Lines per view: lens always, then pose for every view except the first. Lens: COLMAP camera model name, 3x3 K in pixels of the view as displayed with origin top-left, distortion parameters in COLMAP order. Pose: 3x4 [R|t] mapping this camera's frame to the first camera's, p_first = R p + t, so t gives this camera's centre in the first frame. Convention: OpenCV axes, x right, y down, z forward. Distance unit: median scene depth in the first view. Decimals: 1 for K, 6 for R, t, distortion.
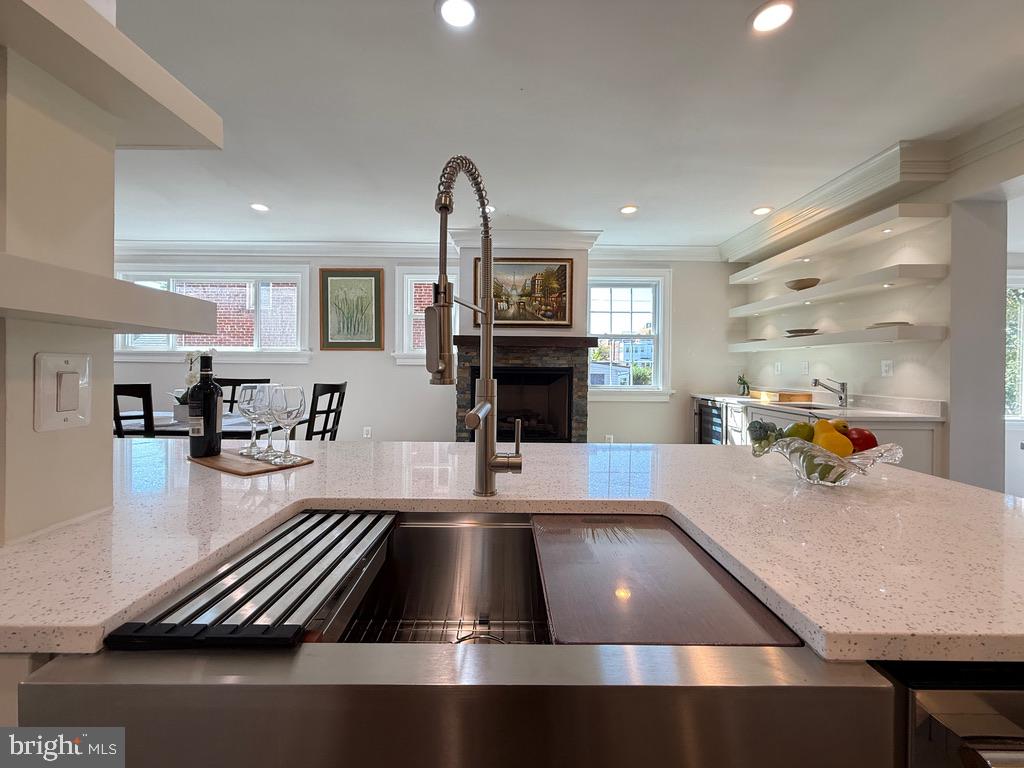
lens RADIAL K [[388.7, 0, 509.1], [0, 388.7, 367.1], [0, 0, 1]] dist [0.000011, -0.000040]
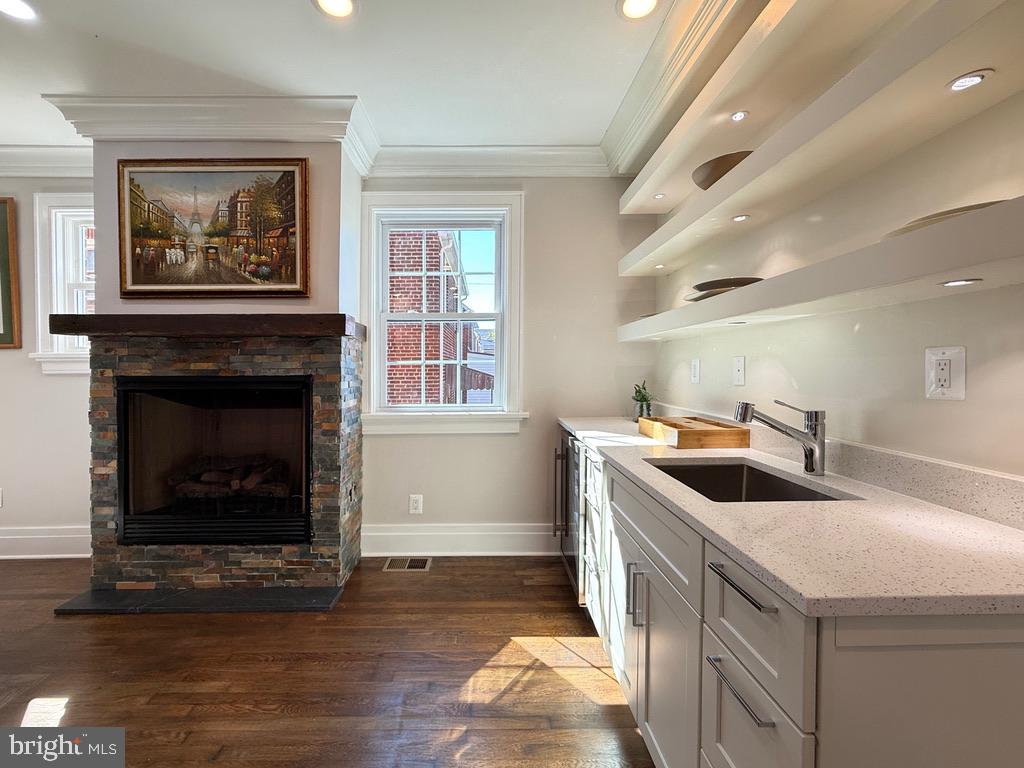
lens RADIAL K [[409.5, 0, 508.0], [0, 409.5, 384.4], [0, 0, 1]] dist [-0.001017, -0.000253]
pose [[0.998394, -0.019028, 0.053357, 0.387482], [0.016879, 0.999039, 0.040441, -0.004822], [-0.054075, -0.039475, 0.997756, 0.444935]]
